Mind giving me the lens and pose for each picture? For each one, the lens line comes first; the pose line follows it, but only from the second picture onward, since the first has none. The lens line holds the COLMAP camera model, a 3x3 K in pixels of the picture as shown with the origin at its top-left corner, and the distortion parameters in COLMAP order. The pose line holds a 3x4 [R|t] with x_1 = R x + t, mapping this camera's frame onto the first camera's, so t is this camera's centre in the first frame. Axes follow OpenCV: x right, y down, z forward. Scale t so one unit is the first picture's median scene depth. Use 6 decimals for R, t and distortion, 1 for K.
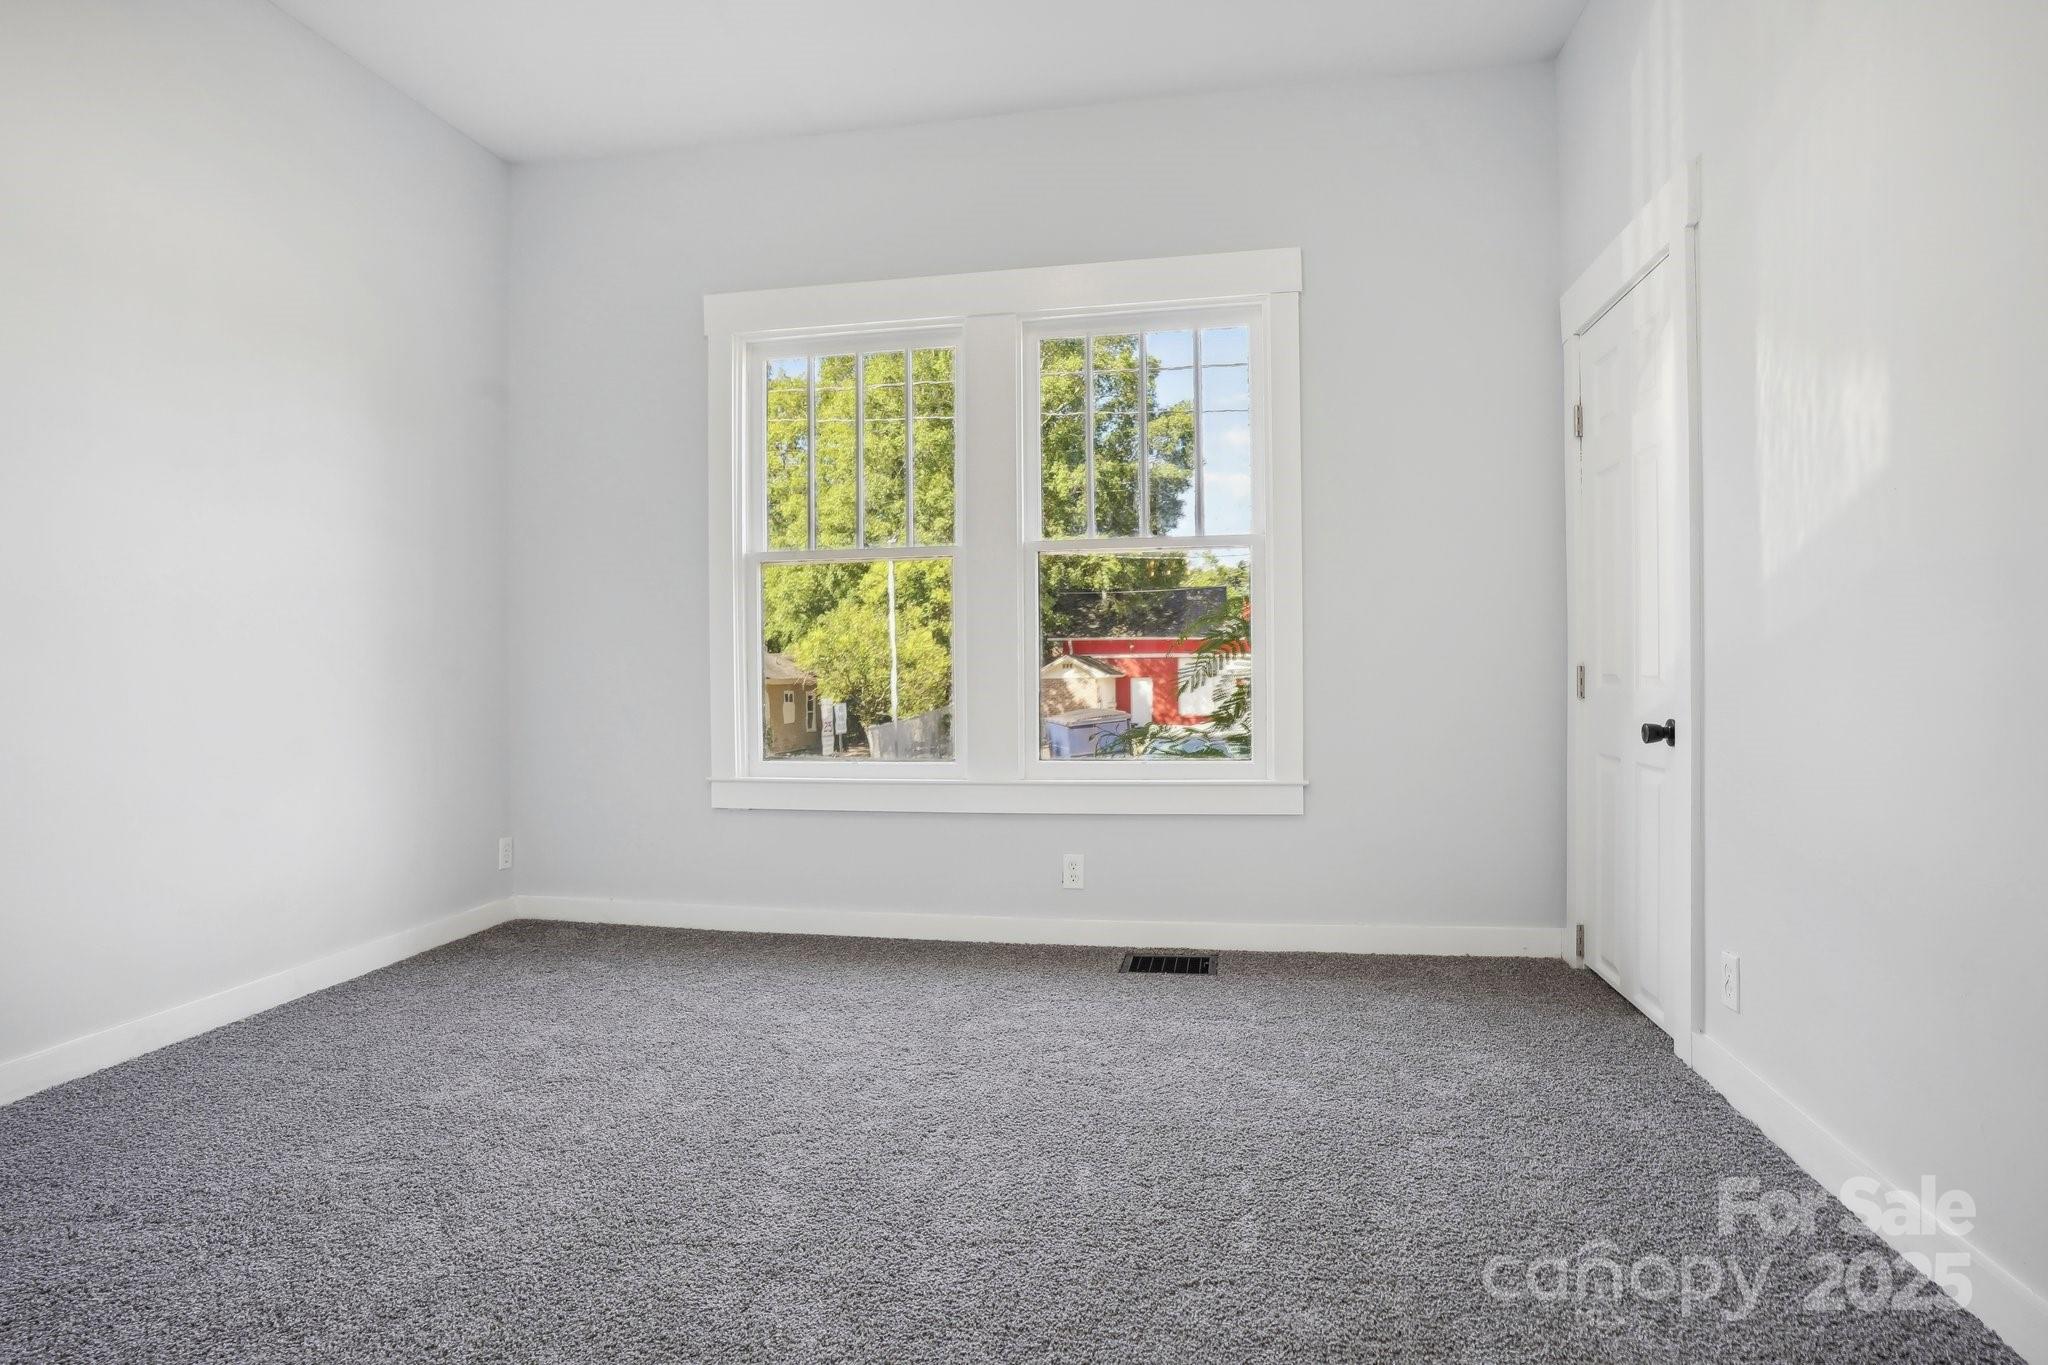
lens RADIAL K [[1112.0, 0, 1017.0], [0, 1112.0, 676.7], [0, 0, 1]] dist [-0.062045, 0.035104]
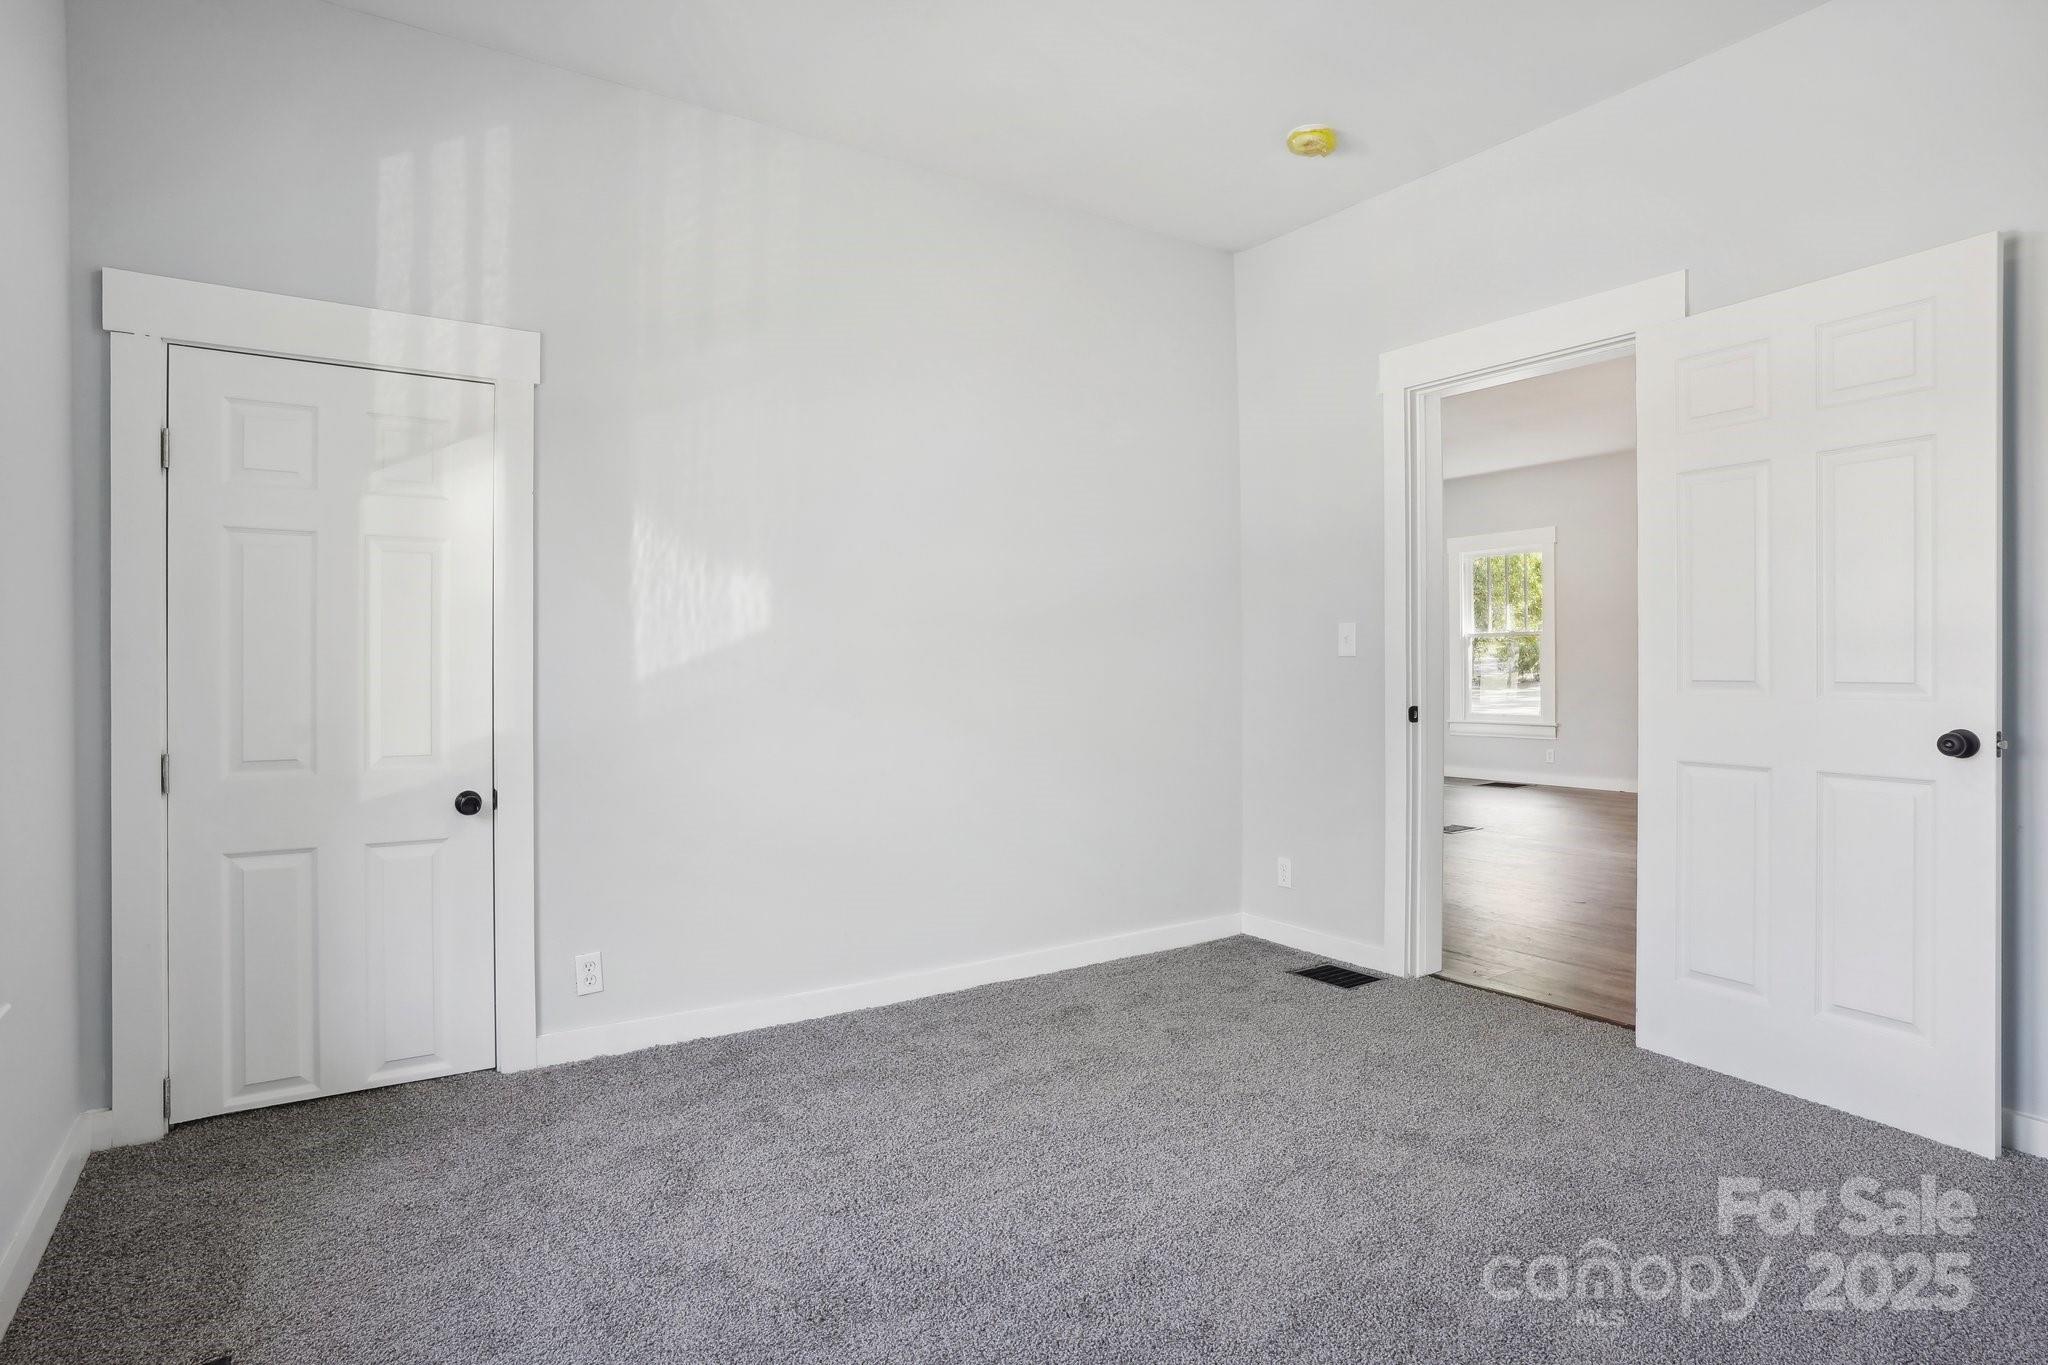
lens RADIAL K [[1098.9, 0, 1021.2], [0, 1098.9, 661.6], [0, 0, 1]] dist [-0.056468, 0.036820]
pose [[-0.700519, 0.013977, 0.713497, -0.504720], [0.013950, 0.999885, -0.005890, -0.066329], [-0.713497, 0.005827, -0.700634, 1.146643]]
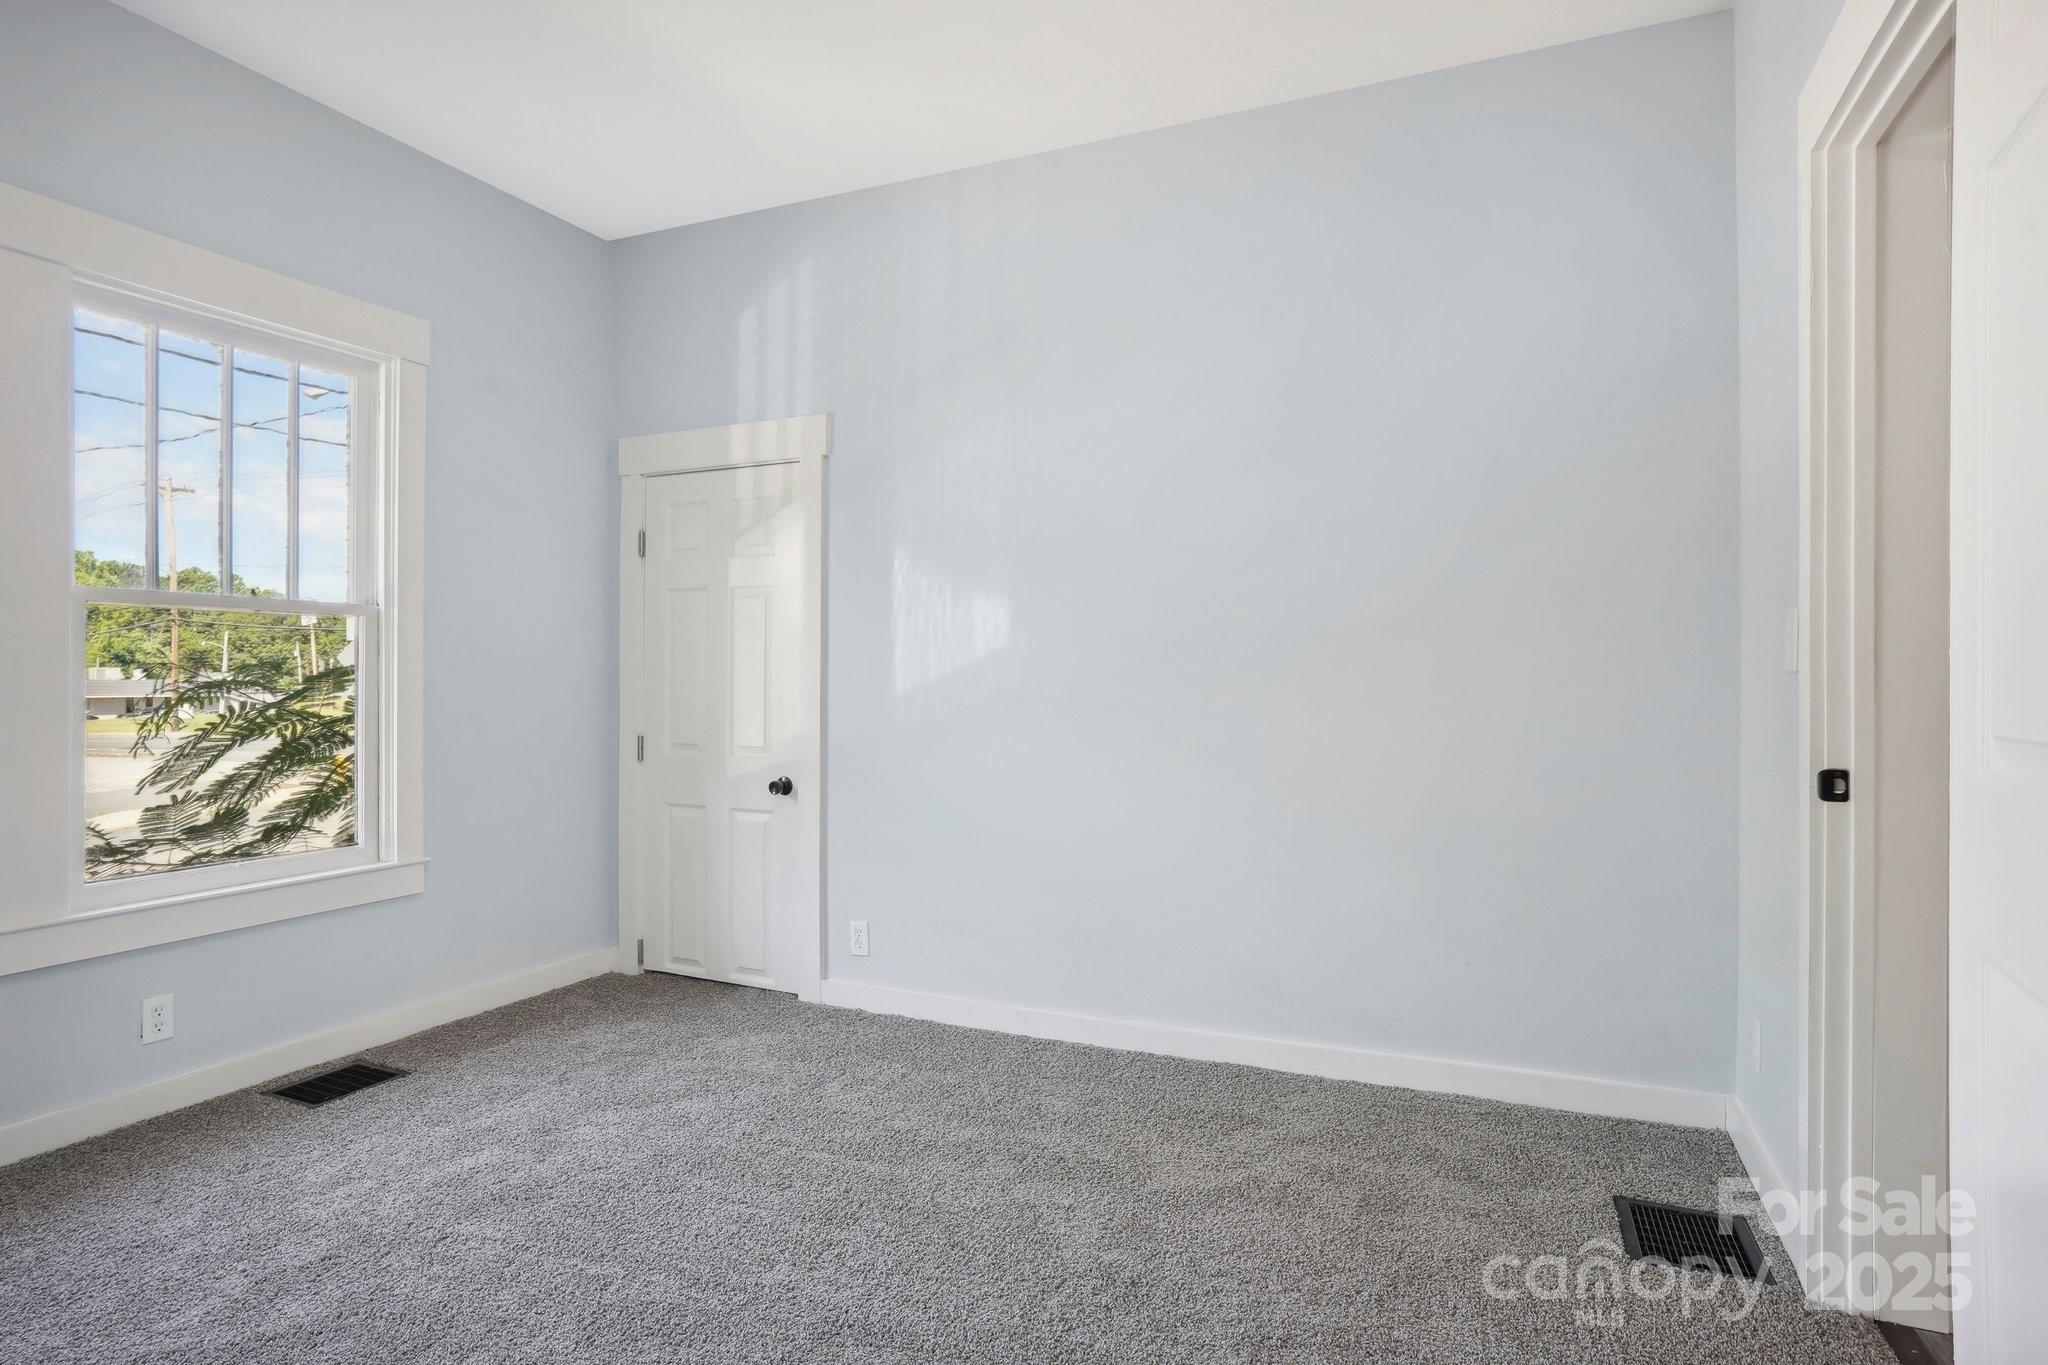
lens RADIAL K [[1112.0, 0, 1017.0], [0, 1112.0, 676.7], [0, 0, 1]] dist [-0.062045, 0.035104]
pose [[0.234422, 0.012361, 0.972056, -0.654393], [0.001331, 0.999914, -0.013036, -0.063159], [-0.972134, 0.004350, 0.234385, 0.284669]]
